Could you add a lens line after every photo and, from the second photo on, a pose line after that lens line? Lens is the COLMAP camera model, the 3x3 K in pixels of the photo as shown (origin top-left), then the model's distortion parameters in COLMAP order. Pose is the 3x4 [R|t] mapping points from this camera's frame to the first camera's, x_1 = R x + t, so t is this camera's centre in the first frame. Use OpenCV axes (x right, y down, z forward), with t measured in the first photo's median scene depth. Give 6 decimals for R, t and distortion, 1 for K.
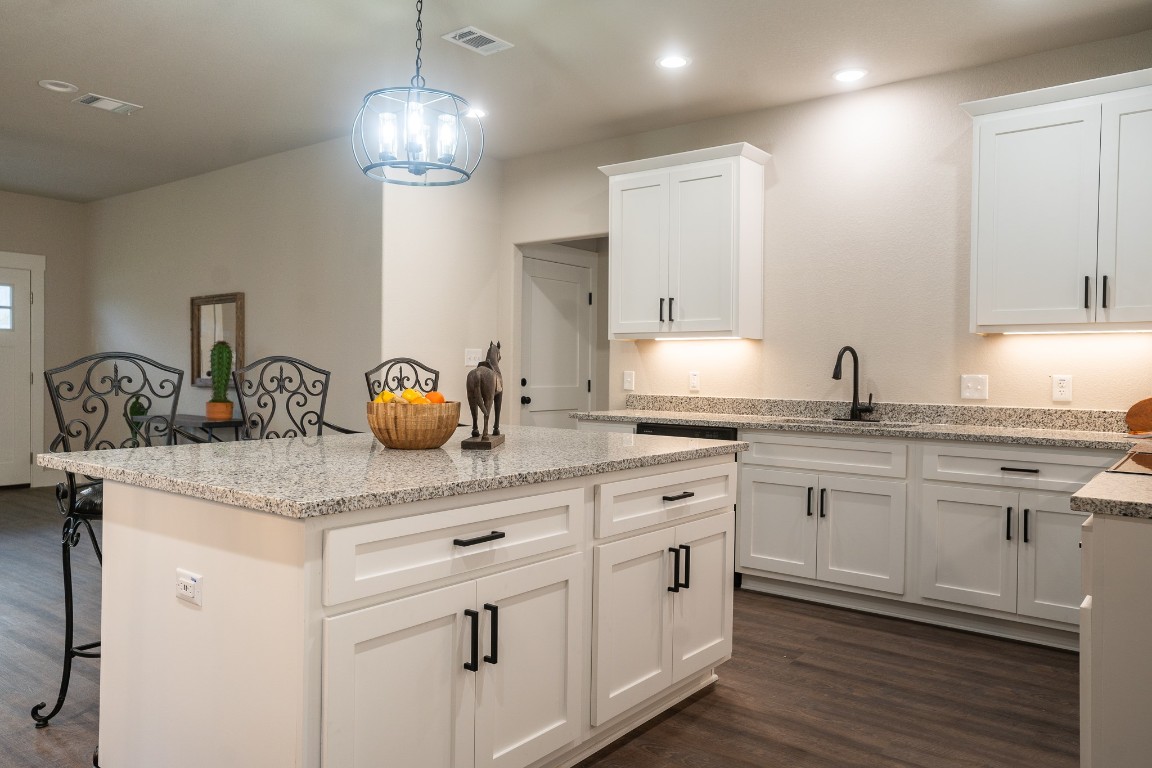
lens RADIAL K [[837.9, 0, 576.0], [0, 837.9, 384.0], [0, 0, 1]] dist [-0.030795, 0.084145]
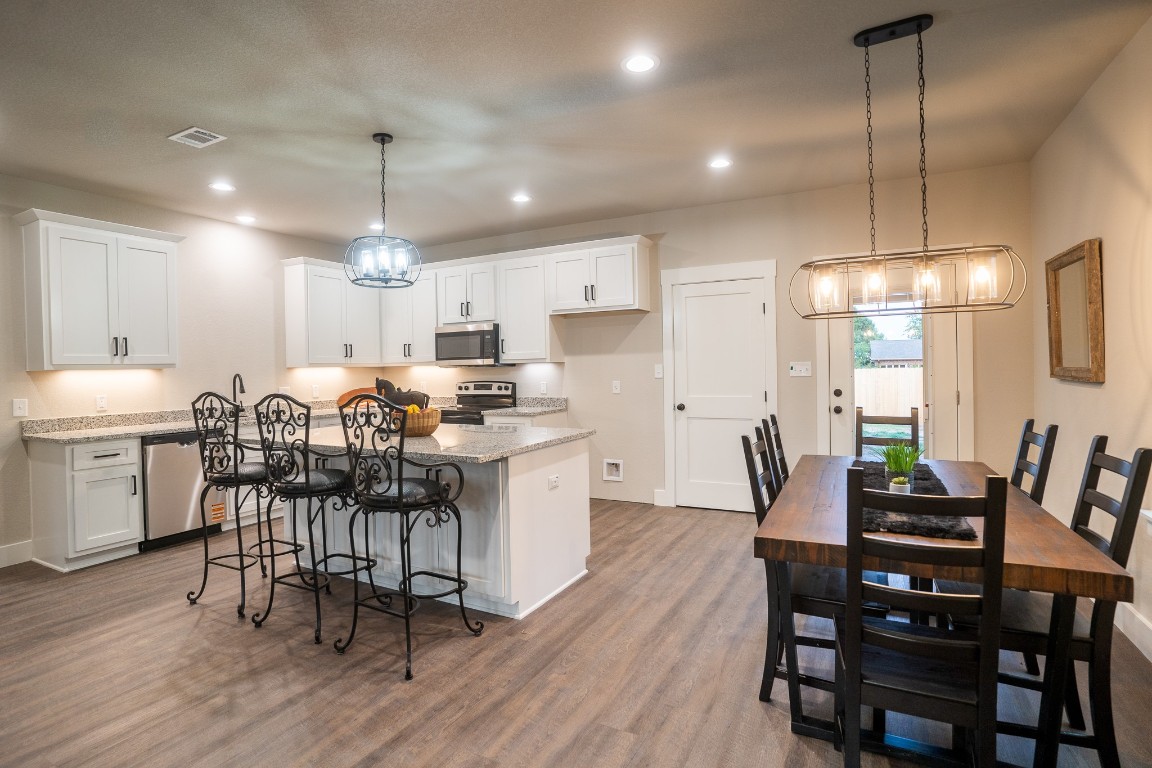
lens RADIAL K [[568.5, 0, 576.0], [0, 568.5, 384.0], [0, 0, 1]] dist [-0.077950, 0.035191]
pose [[-0.181956, -0.038730, 0.982544, -1.103785], [0.030793, 0.998510, 0.045062, -0.065053], [-0.982824, 0.038454, -0.180493, 0.640342]]
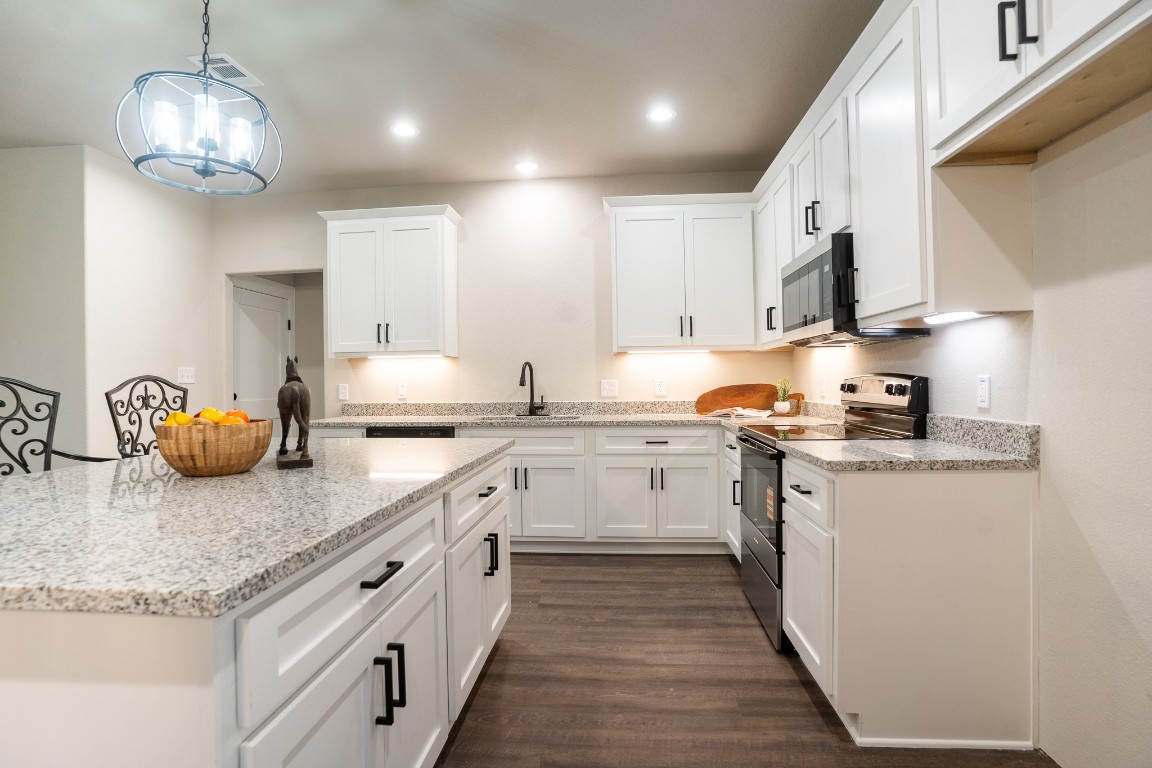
lens RADIAL K [[568.5, 0, 576.0], [0, 568.5, 384.0], [0, 0, 1]] dist [-0.077950, 0.035191]
pose [[0.840074, -0.025666, 0.541865, -0.138627], [0.032331, 0.999473, -0.002783, -0.004207], [-0.541508, 0.019857, 0.840461, 0.208943]]
